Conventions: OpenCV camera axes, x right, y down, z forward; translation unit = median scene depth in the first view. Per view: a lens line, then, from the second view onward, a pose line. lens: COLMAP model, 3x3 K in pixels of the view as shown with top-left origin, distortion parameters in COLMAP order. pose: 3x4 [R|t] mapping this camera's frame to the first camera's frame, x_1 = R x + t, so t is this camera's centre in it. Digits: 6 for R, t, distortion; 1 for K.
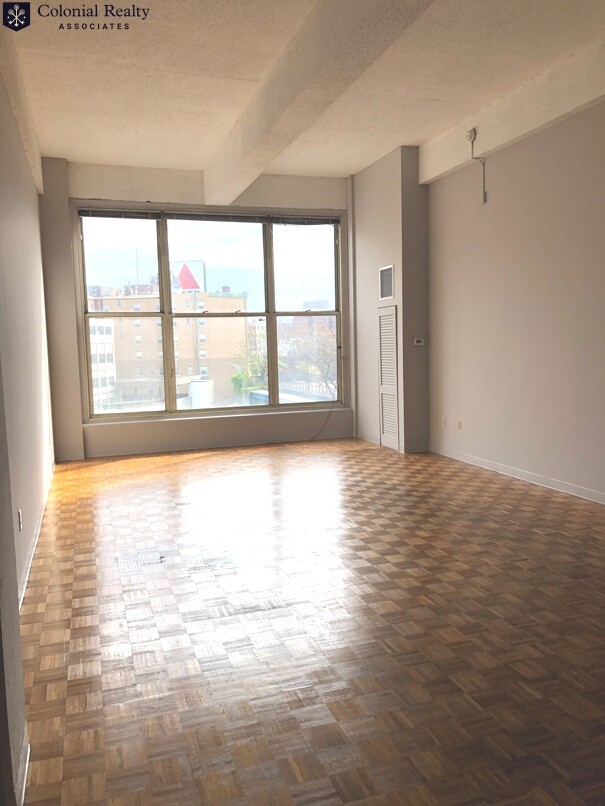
lens RADIAL K [[656.4, 0, 297.5], [0, 656.4, 407.7], [0, 0, 1]] dist [0.029589, -0.026375]
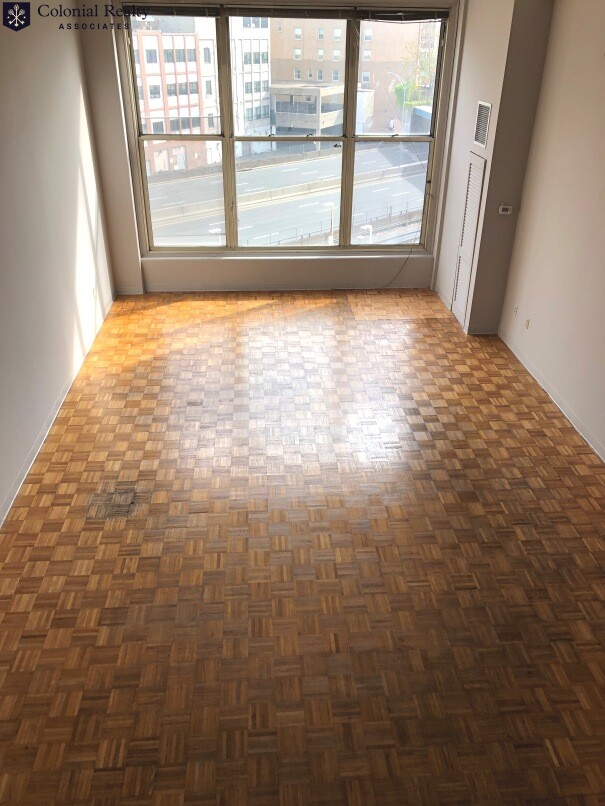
lens RADIAL K [[656.4, 0, 303.7], [0, 656.4, 400.7], [0, 0, 1]] dist [0.029589, -0.026375]
pose [[0.970433, 0.148973, -0.189914, 0.125232], [-0.059920, 0.910868, 0.408325, -0.195200], [0.233816, -0.384872, 0.892863, 0.100535]]
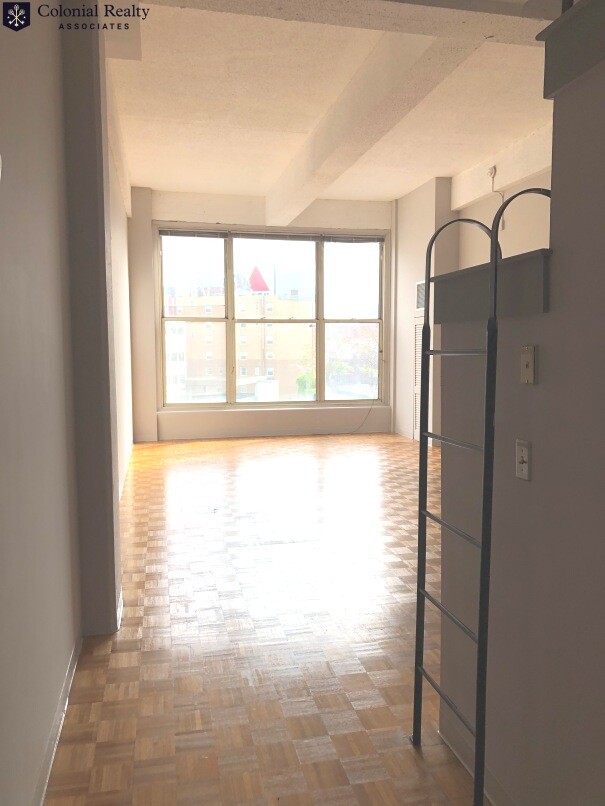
lens RADIAL K [[656.4, 0, 301.7], [0, 656.4, 407.8], [0, 0, 1]] dist [0.029589, -0.026375]
pose [[0.995028, 0.032850, -0.094017, 0.042481], [-0.033227, 0.999445, -0.002447, 0.012829], [0.093885, 0.005559, 0.995568, -0.147407]]
